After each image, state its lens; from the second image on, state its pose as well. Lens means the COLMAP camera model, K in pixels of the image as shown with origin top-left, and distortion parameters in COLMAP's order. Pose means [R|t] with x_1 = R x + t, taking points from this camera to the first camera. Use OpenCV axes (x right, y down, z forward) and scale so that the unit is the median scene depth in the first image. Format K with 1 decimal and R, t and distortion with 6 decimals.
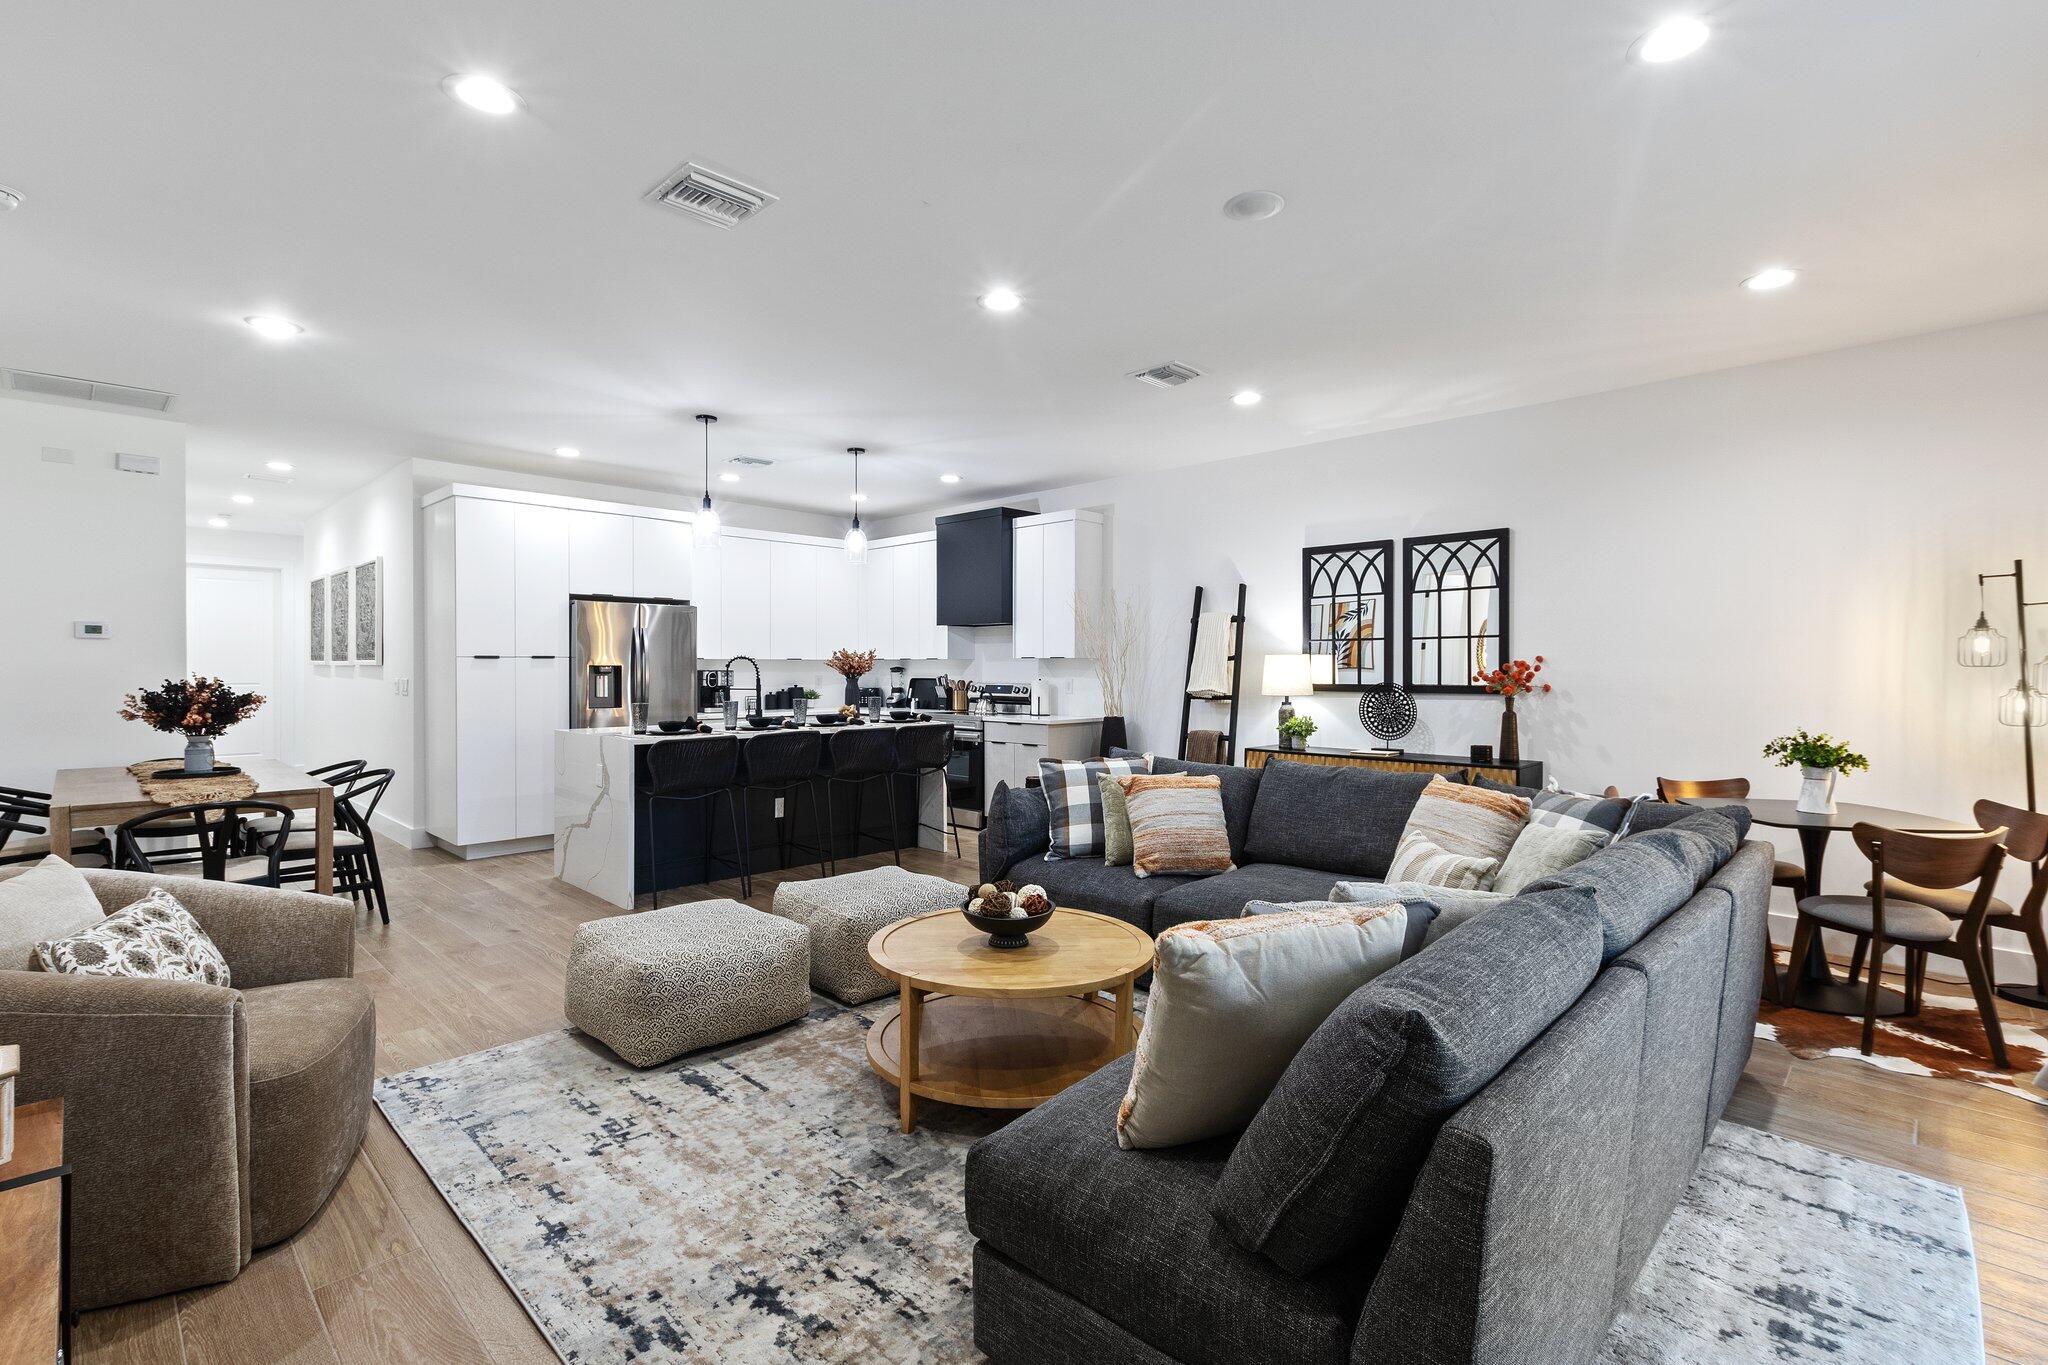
lens RADIAL K [[930.6, 0, 1027.9], [0, 930.6, 673.3], [0, 0, 1]] dist [0.004403, -0.001404]
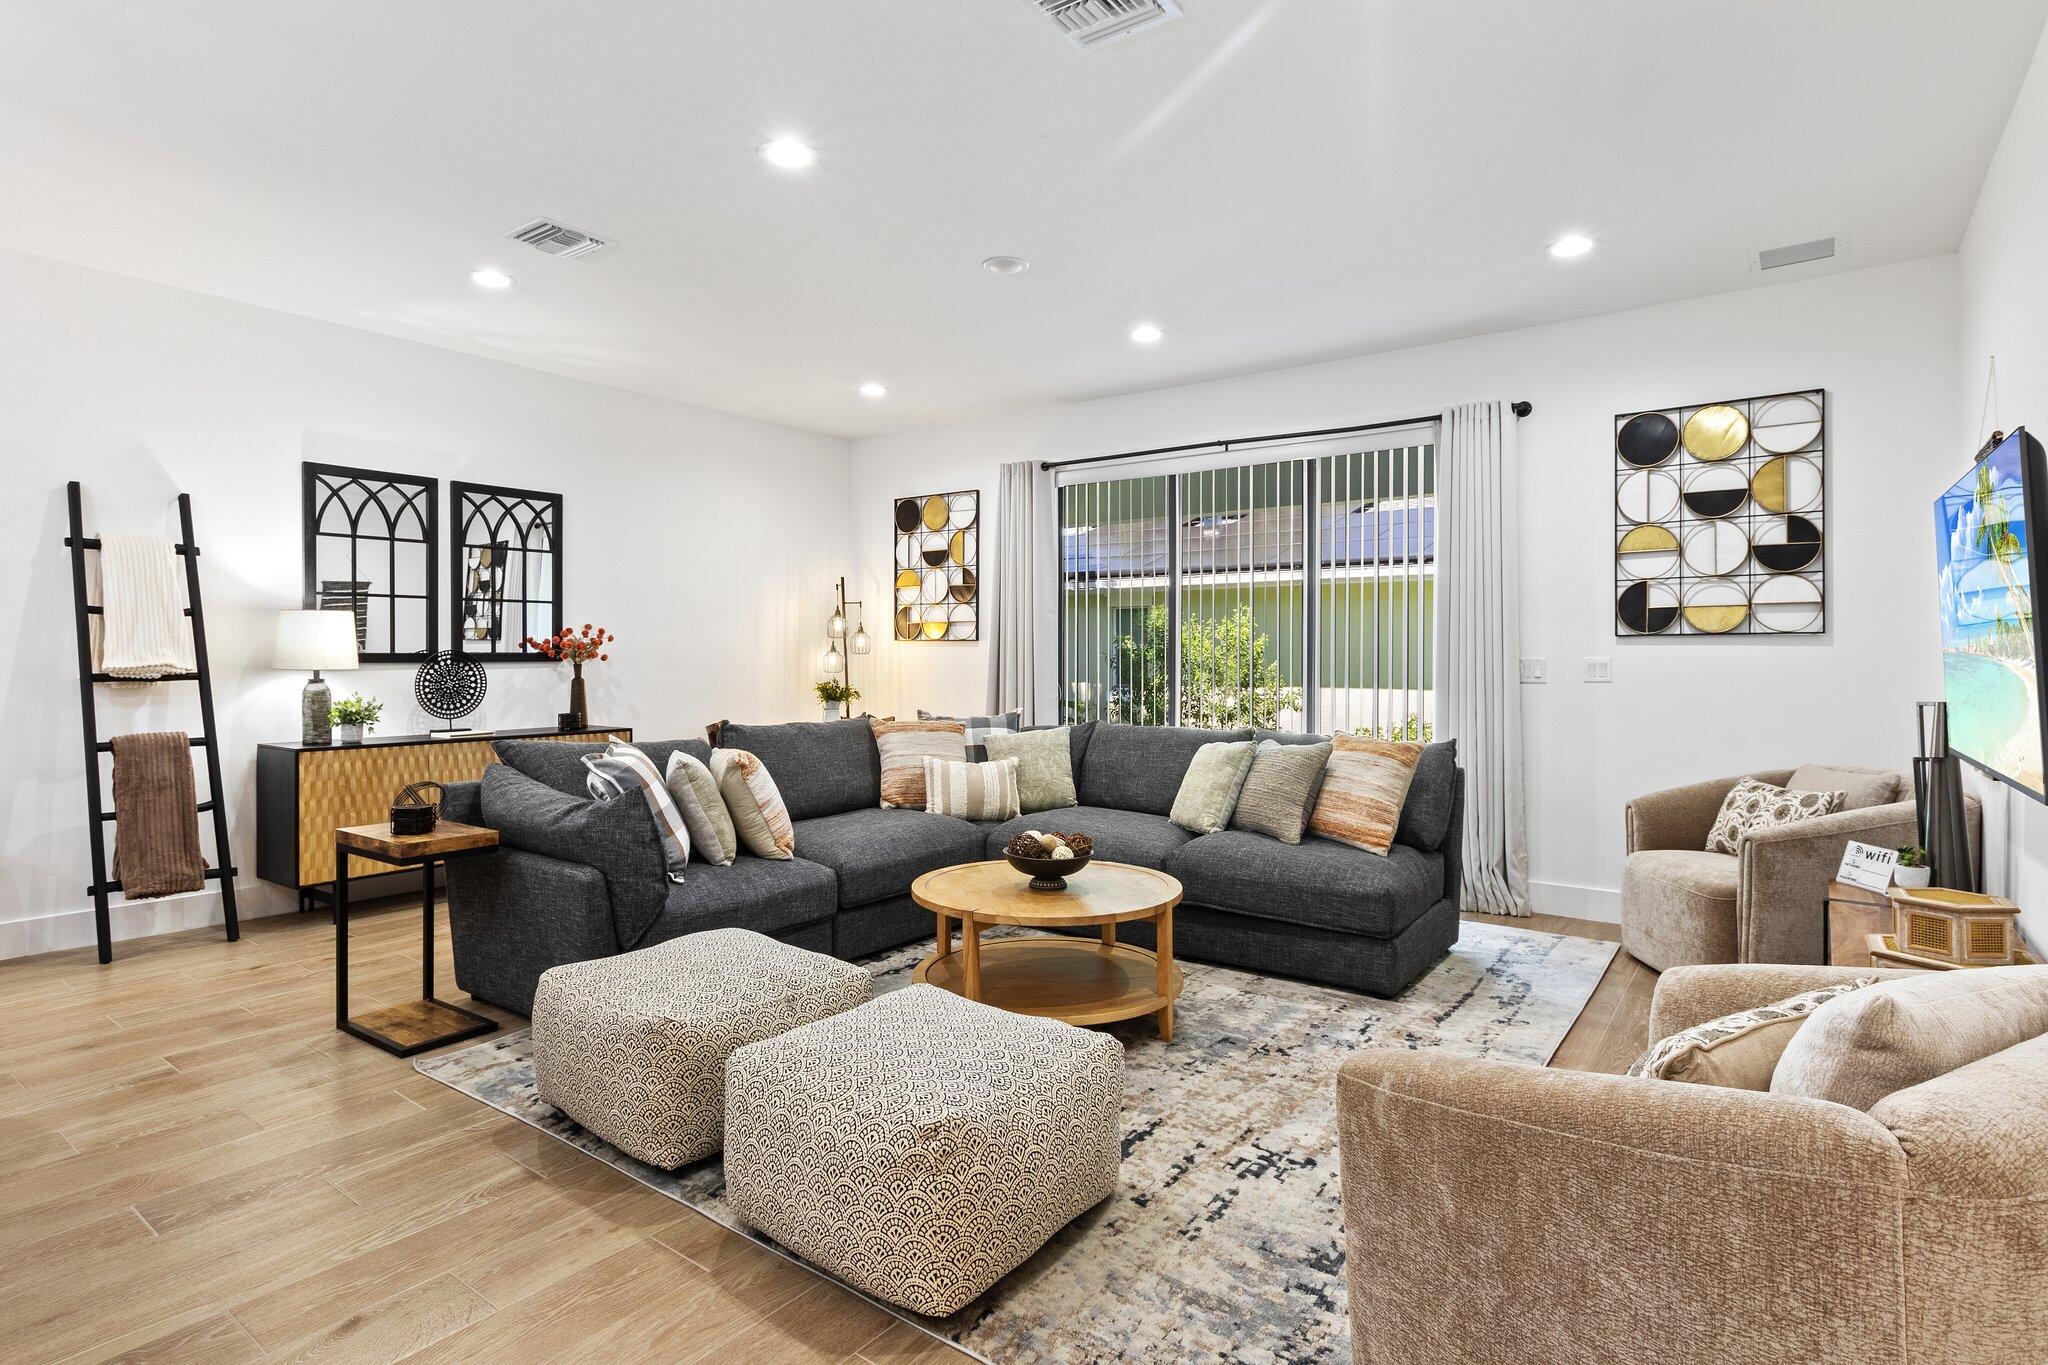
lens RADIAL K [[1044.6, 0, 1033.9], [0, 1044.6, 654.8], [0, 0, 1]] dist [0.001158, -0.000409]
pose [[-0.134924, -0.002506, 0.990853, -0.619066], [0.003082, 0.999991, 0.002949, 0.012900], [-0.990851, 0.003452, -0.134915, 0.611428]]
